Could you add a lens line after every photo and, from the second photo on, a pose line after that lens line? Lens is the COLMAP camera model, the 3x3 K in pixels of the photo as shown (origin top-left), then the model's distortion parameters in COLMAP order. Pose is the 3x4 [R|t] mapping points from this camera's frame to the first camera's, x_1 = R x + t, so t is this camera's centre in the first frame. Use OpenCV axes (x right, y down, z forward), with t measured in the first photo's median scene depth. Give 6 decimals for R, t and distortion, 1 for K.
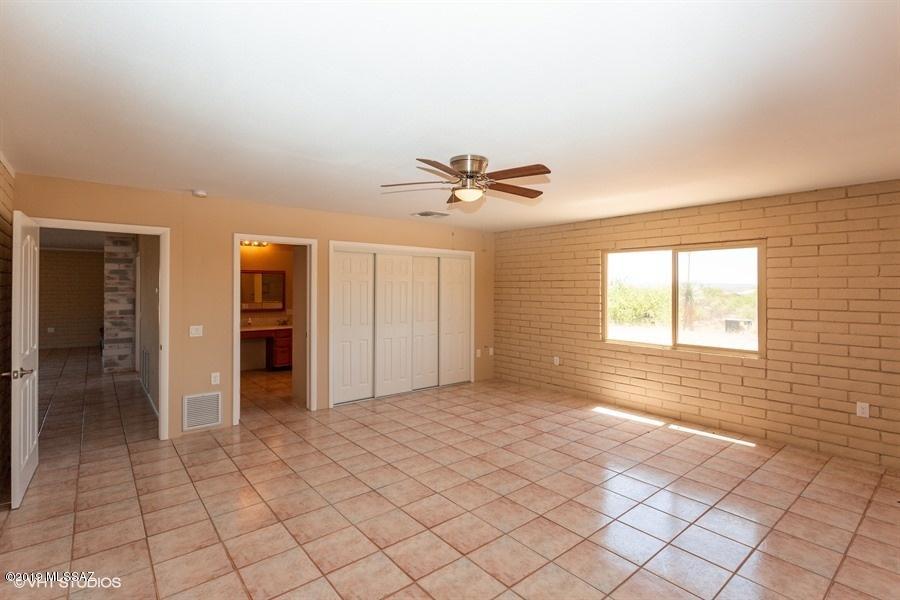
lens RADIAL K [[431.6, 0, 452.3], [0, 431.6, 292.6], [0, 0, 1]] dist [0.003881, 0.000588]
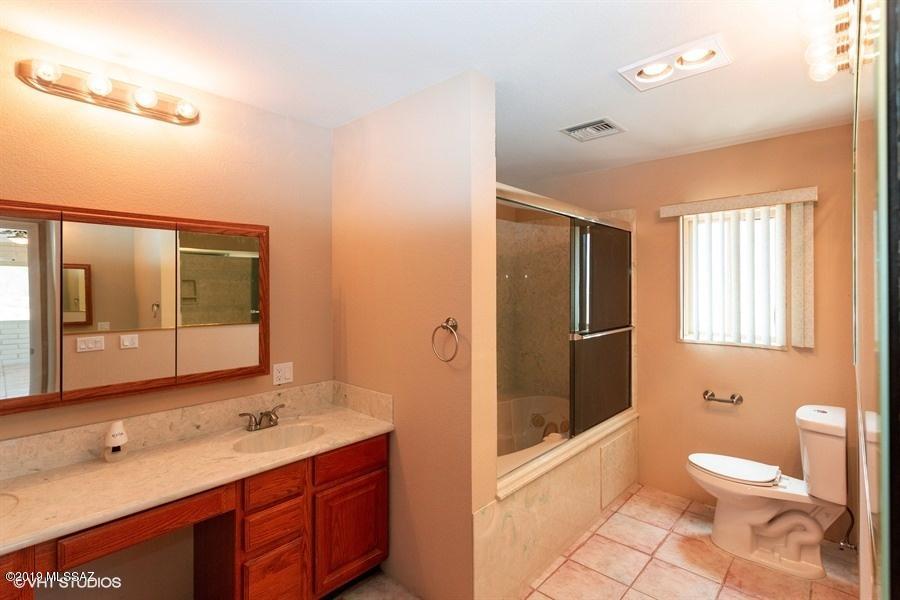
lens RADIAL K [[436.8, 0, 456.3], [0, 436.8, 284.2], [0, 0, 1]] dist [-0.000989, 0.000115]
pose [[0.989545, -0.014825, 0.143462, -0.181358], [0.017051, 0.999752, -0.014303, -0.004371], [-0.143214, 0.016600, 0.989552, 0.417072]]
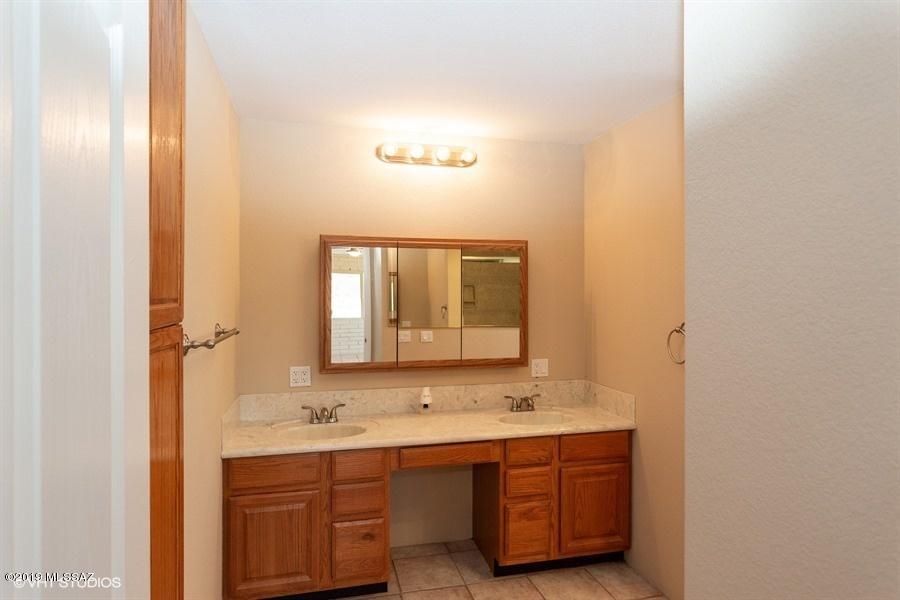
lens RADIAL K [[548.3, 0, 449.4], [0, 548.3, 288.8], [0, 0, 1]] dist [-0.000888, -0.000095]
pose [[0.904604, -0.013247, -0.426048, -0.155951], [0.005319, 0.999790, -0.019793, -0.003792], [0.426221, 0.015638, 0.904484, 0.356623]]
